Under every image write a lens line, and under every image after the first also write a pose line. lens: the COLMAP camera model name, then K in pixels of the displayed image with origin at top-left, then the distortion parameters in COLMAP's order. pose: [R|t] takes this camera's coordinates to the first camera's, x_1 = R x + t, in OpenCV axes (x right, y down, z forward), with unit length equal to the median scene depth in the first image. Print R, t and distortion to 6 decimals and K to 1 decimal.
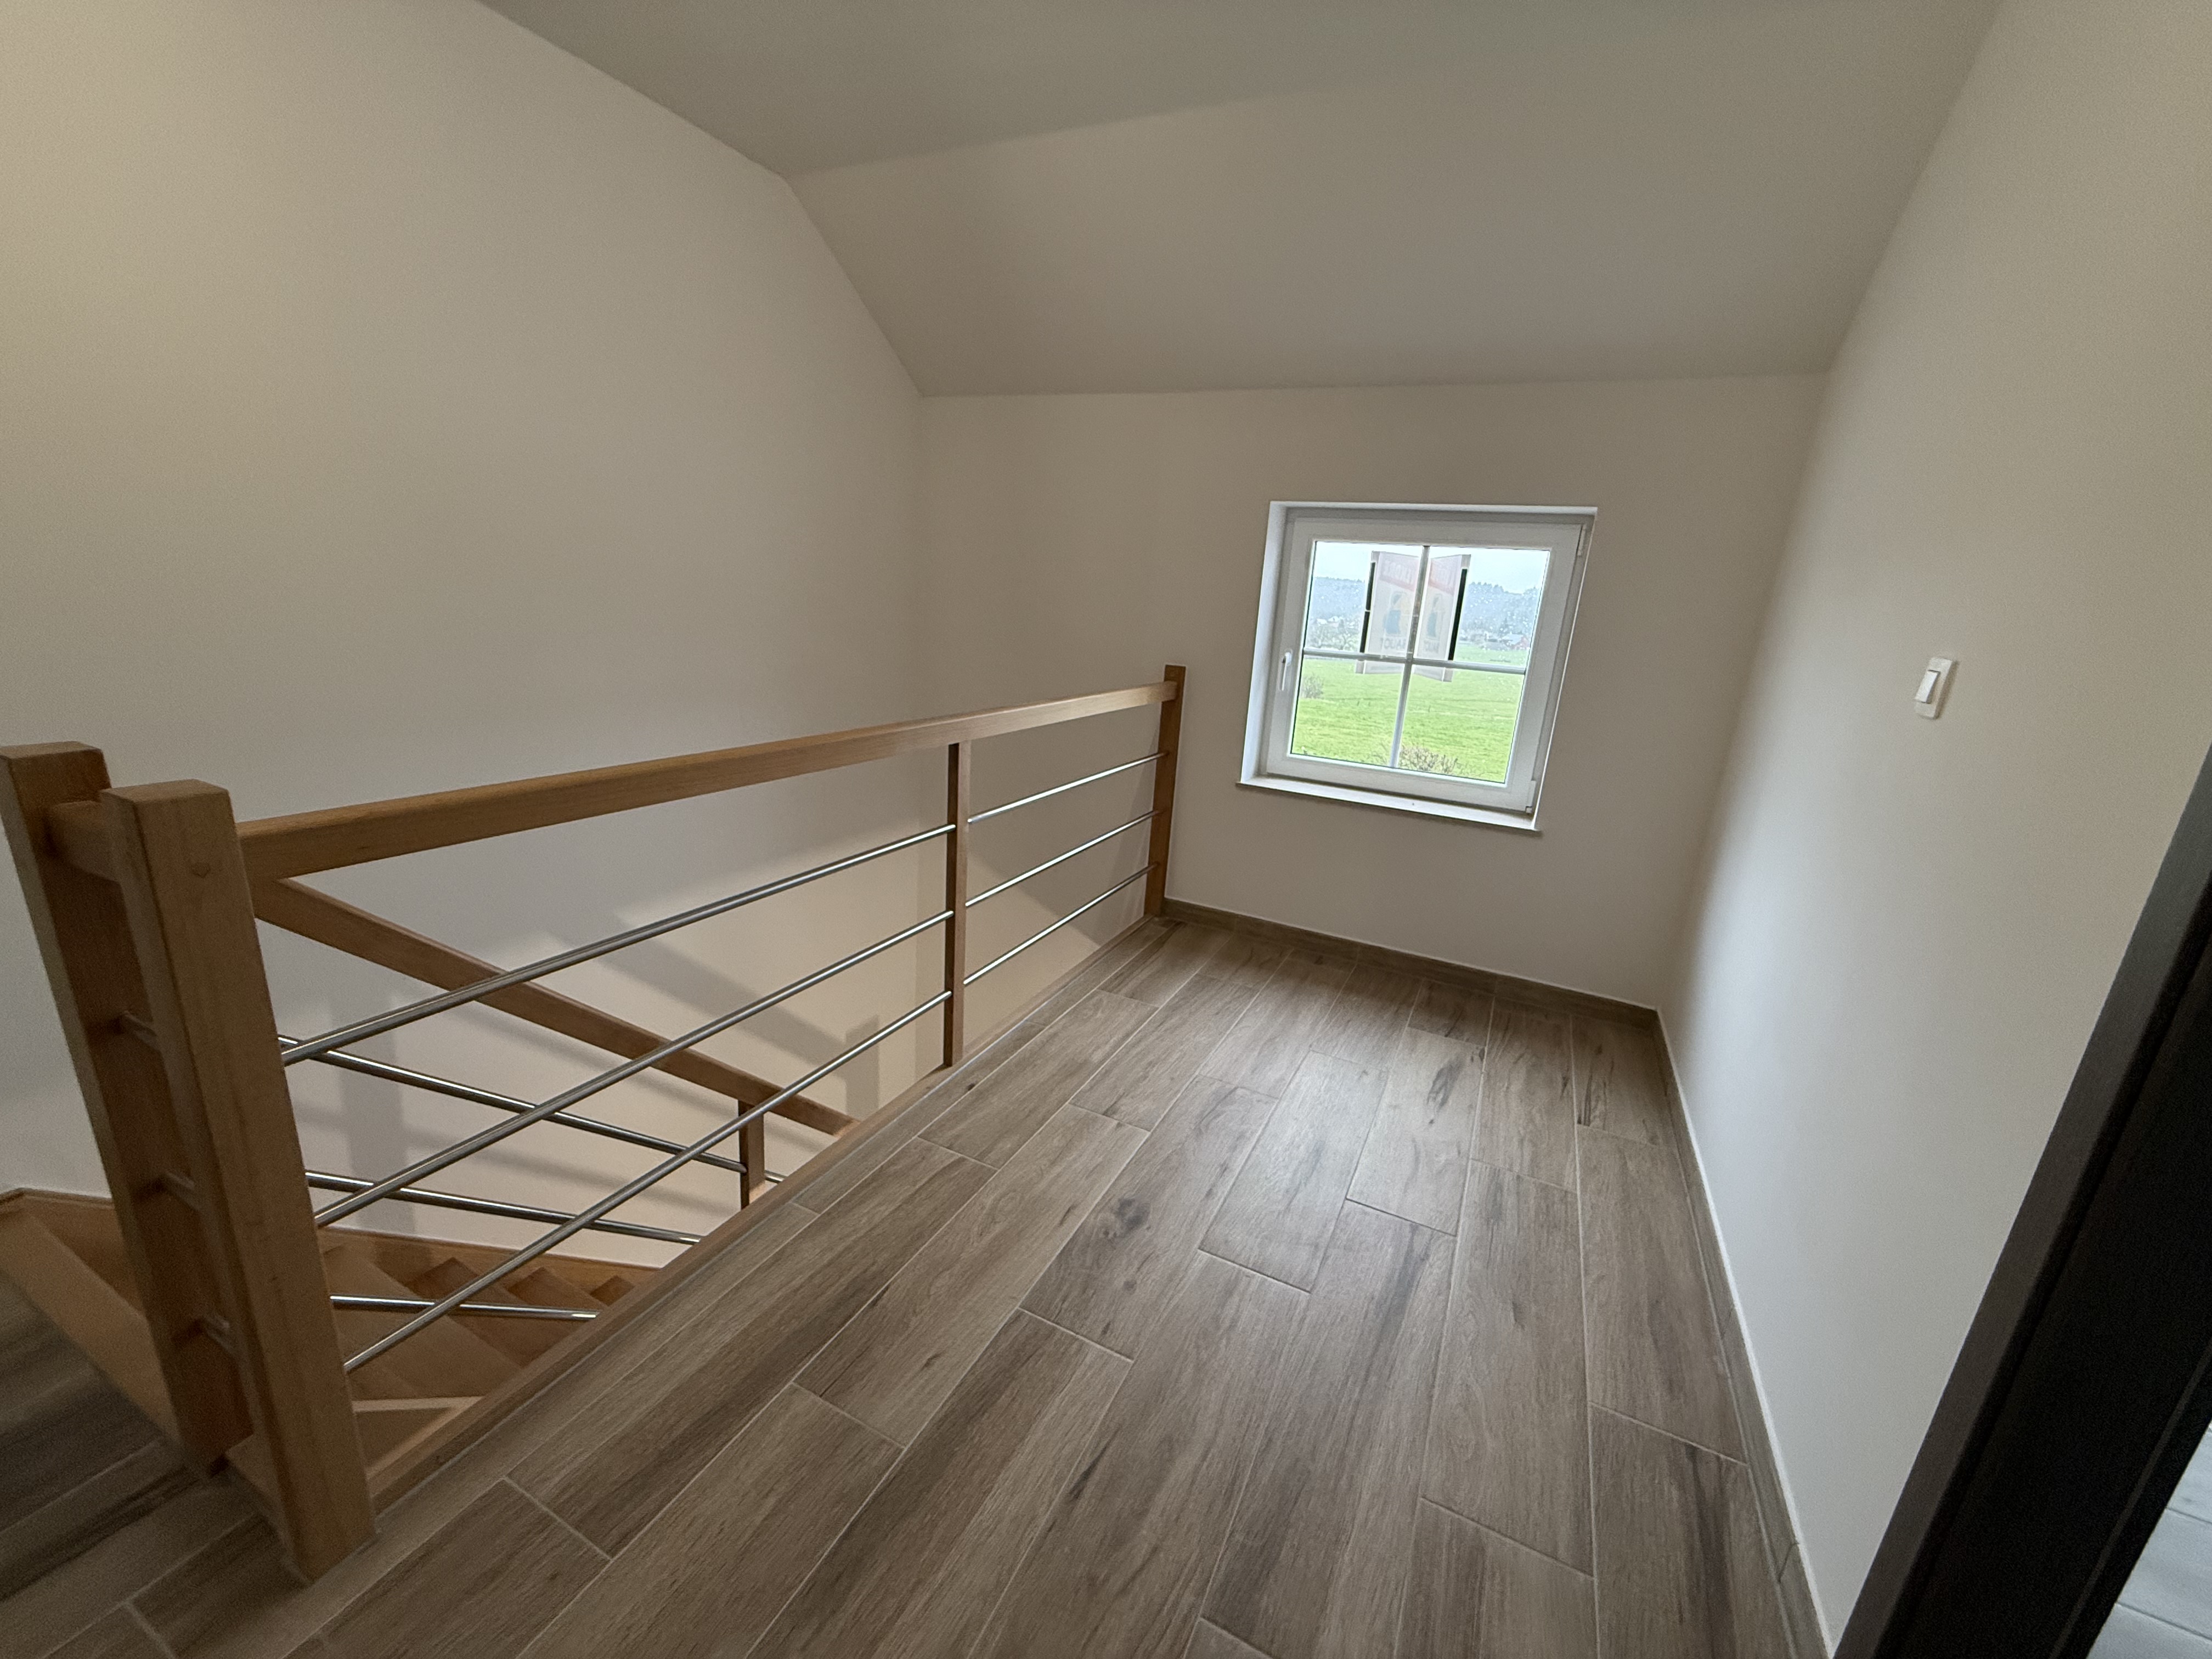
lens RADIAL K [[880.3, 0, 1100.9], [0, 880.3, 830.0], [0, 0, 1]] dist [-0.000862, 0.000103]
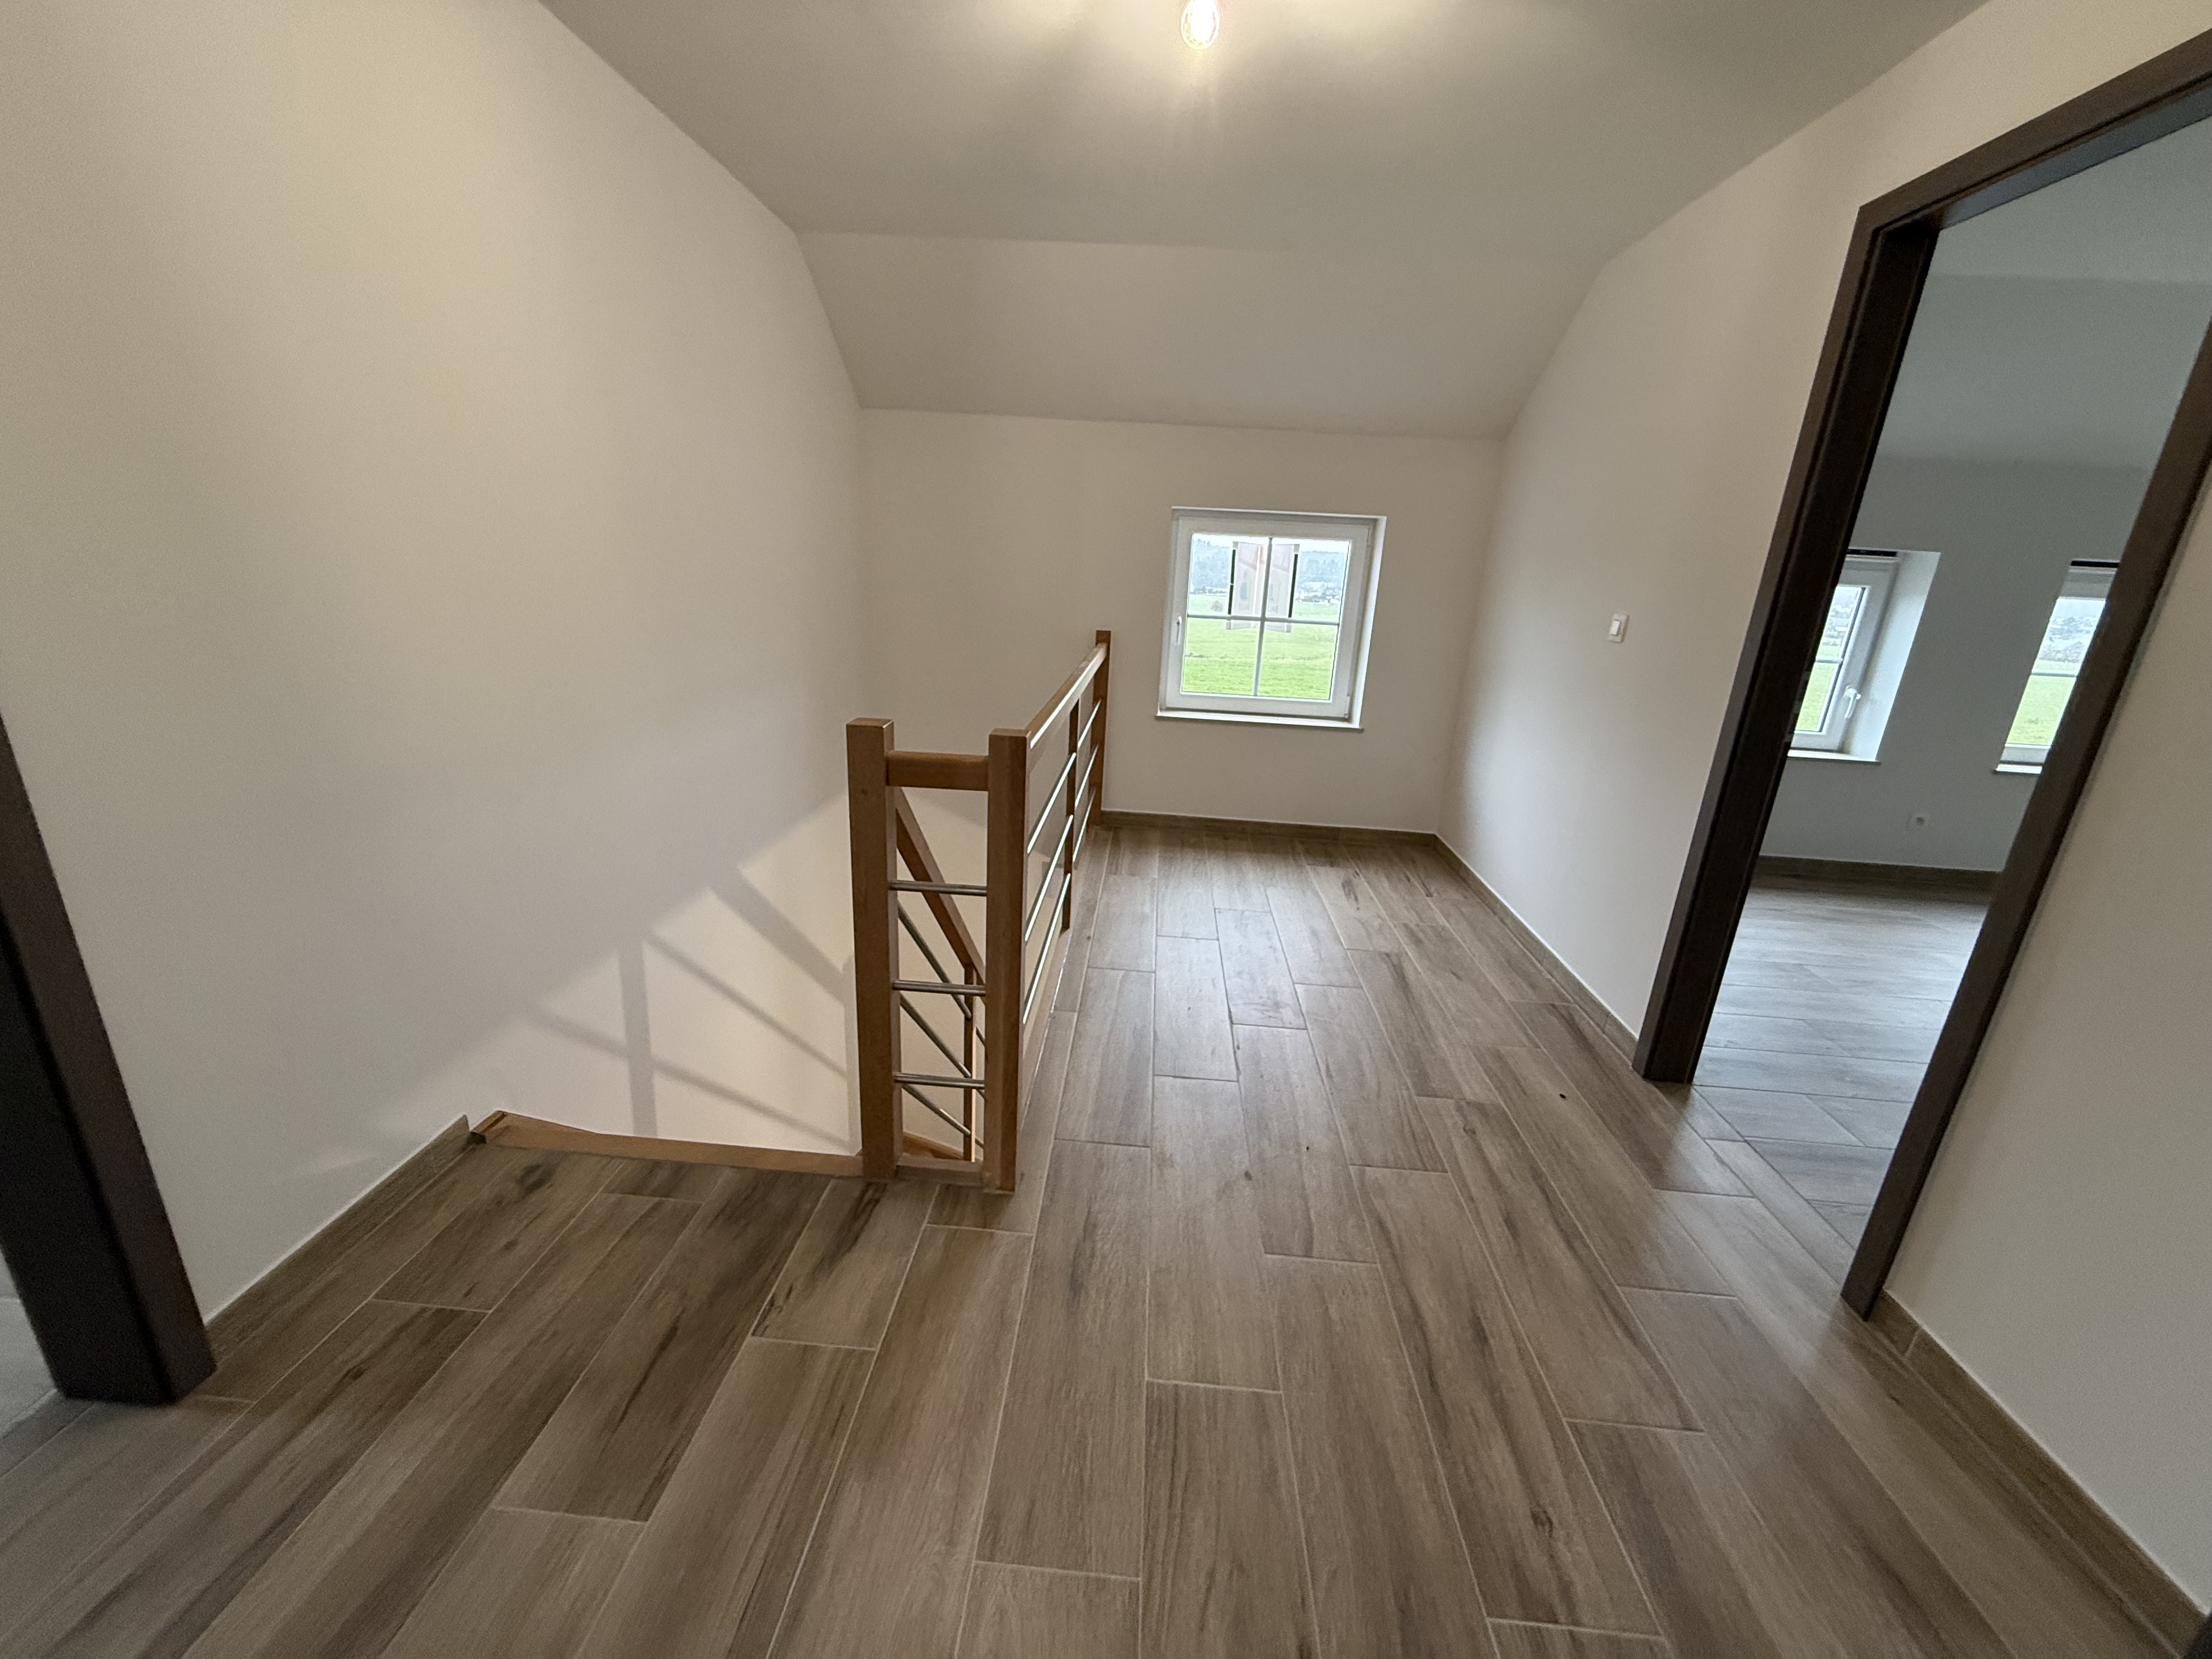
lens RADIAL K [[880.3, 0, 1100.9], [0, 880.3, 830.0], [0, 0, 1]] dist [-0.000862, 0.000103]
pose [[0.924386, -0.132031, 0.357882, -0.462779], [0.113333, 0.990884, 0.072828, 0.012705], [-0.364235, -0.026761, 0.930923, -0.246088]]
